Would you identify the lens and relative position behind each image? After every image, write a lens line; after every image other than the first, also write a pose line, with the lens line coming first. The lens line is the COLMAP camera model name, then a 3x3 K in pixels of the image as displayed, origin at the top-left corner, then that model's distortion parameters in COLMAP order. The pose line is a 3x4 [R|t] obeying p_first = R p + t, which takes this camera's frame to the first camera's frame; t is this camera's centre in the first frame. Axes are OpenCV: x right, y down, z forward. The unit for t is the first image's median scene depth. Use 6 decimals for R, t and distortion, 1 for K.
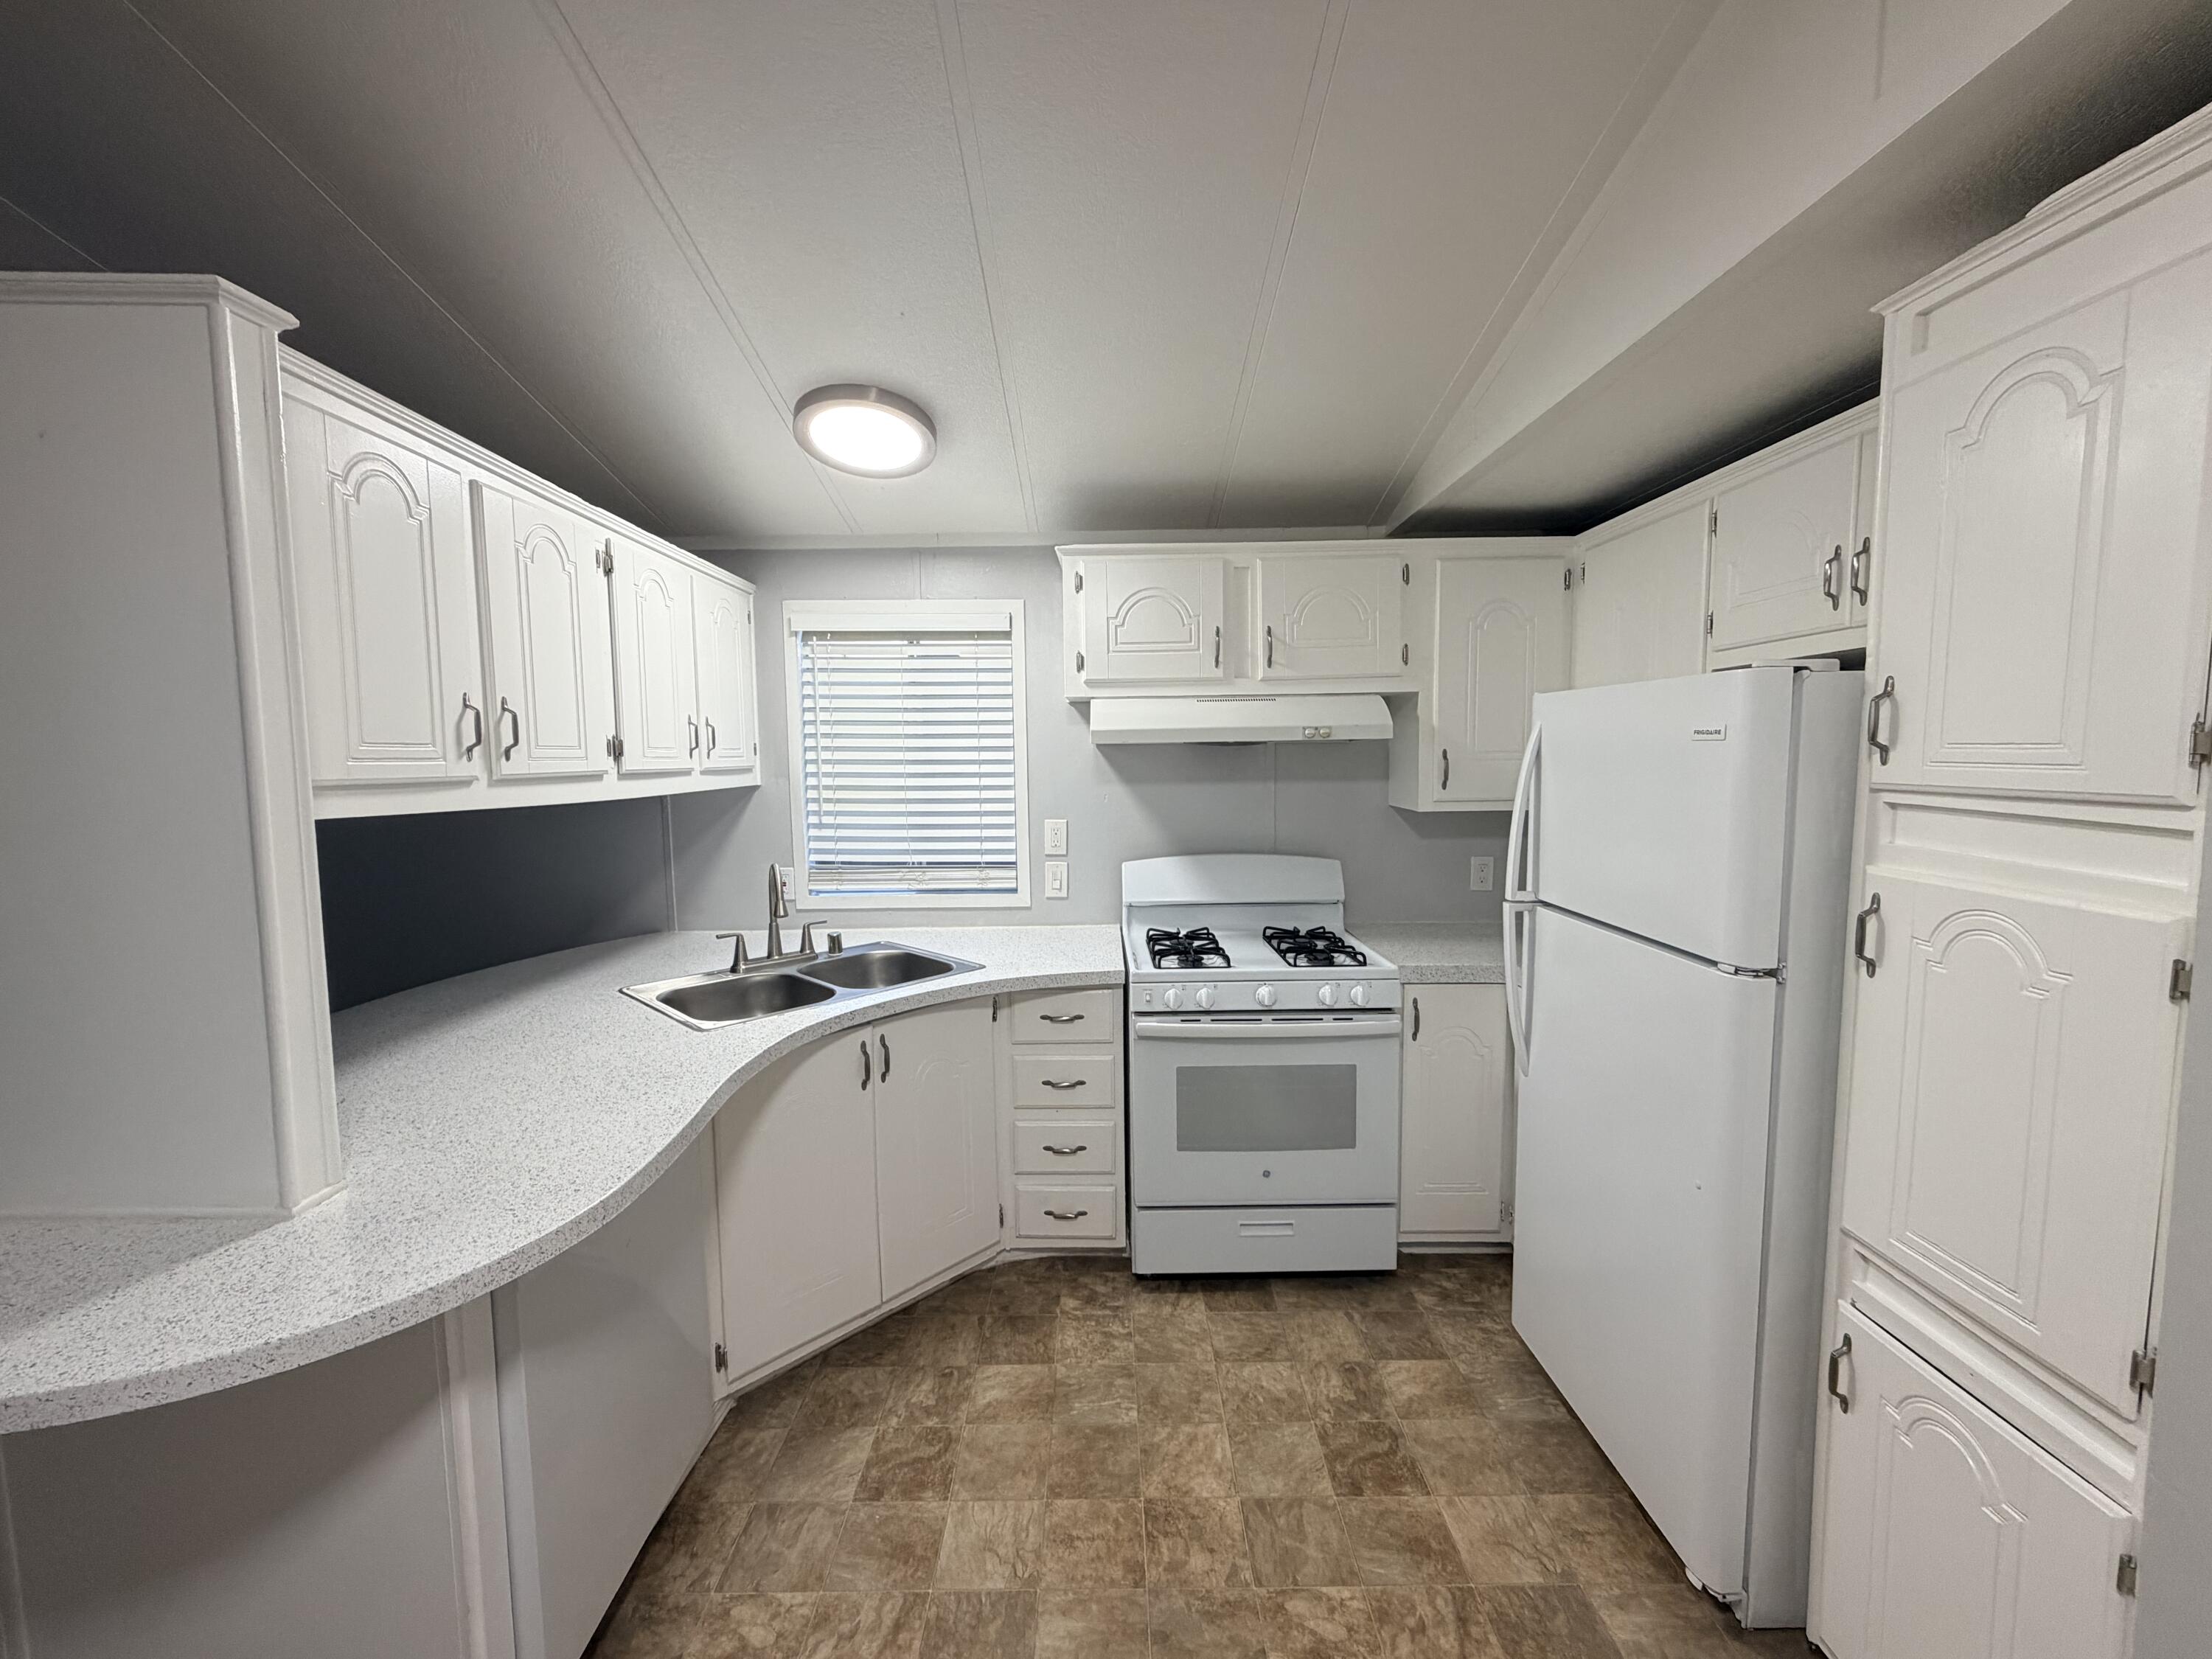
lens RADIAL K [[885.5, 0, 1102.1], [0, 885.5, 825.6], [0, 0, 1]] dist [-0.000240, -0.000388]
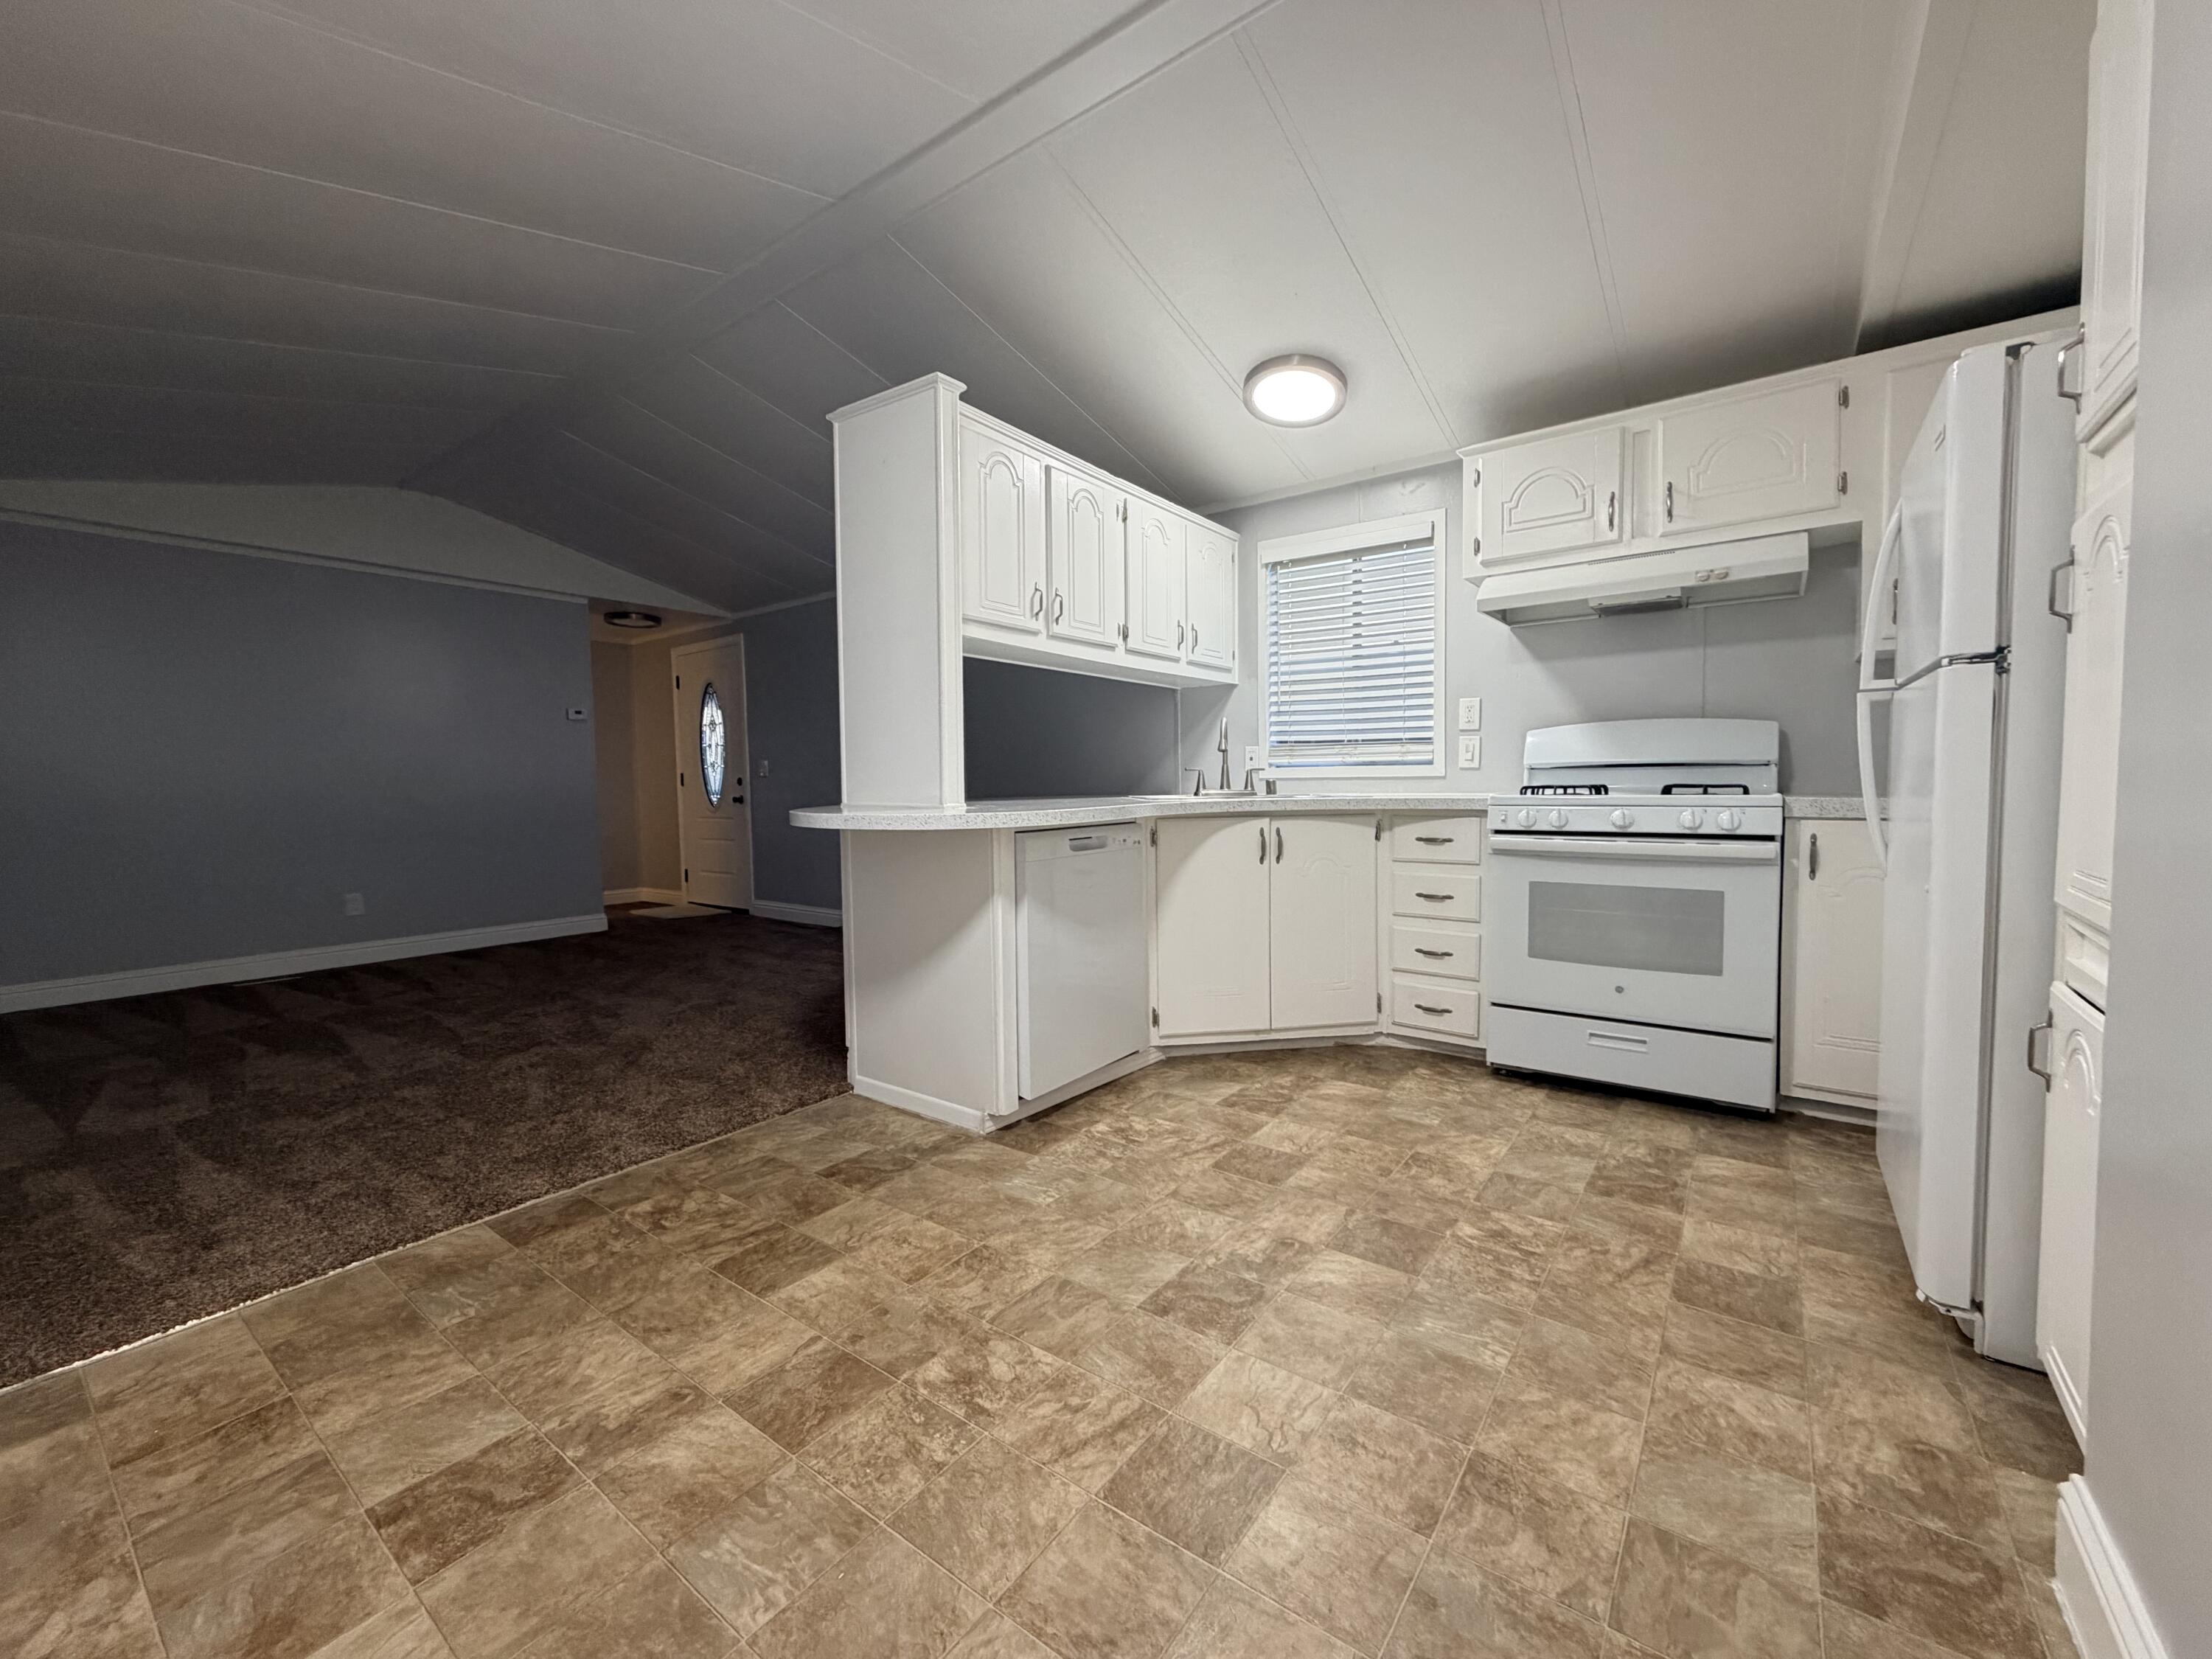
lens RADIAL K [[885.5, 0, 1102.1], [0, 885.5, 825.6], [0, 0, 1]] dist [-0.000240, -0.000388]
pose [[0.800255, 0.032093, -0.598801, 0.343296], [-0.046047, 0.998907, -0.008002, 0.252483], [0.597890, 0.033976, 0.800858, -0.244048]]
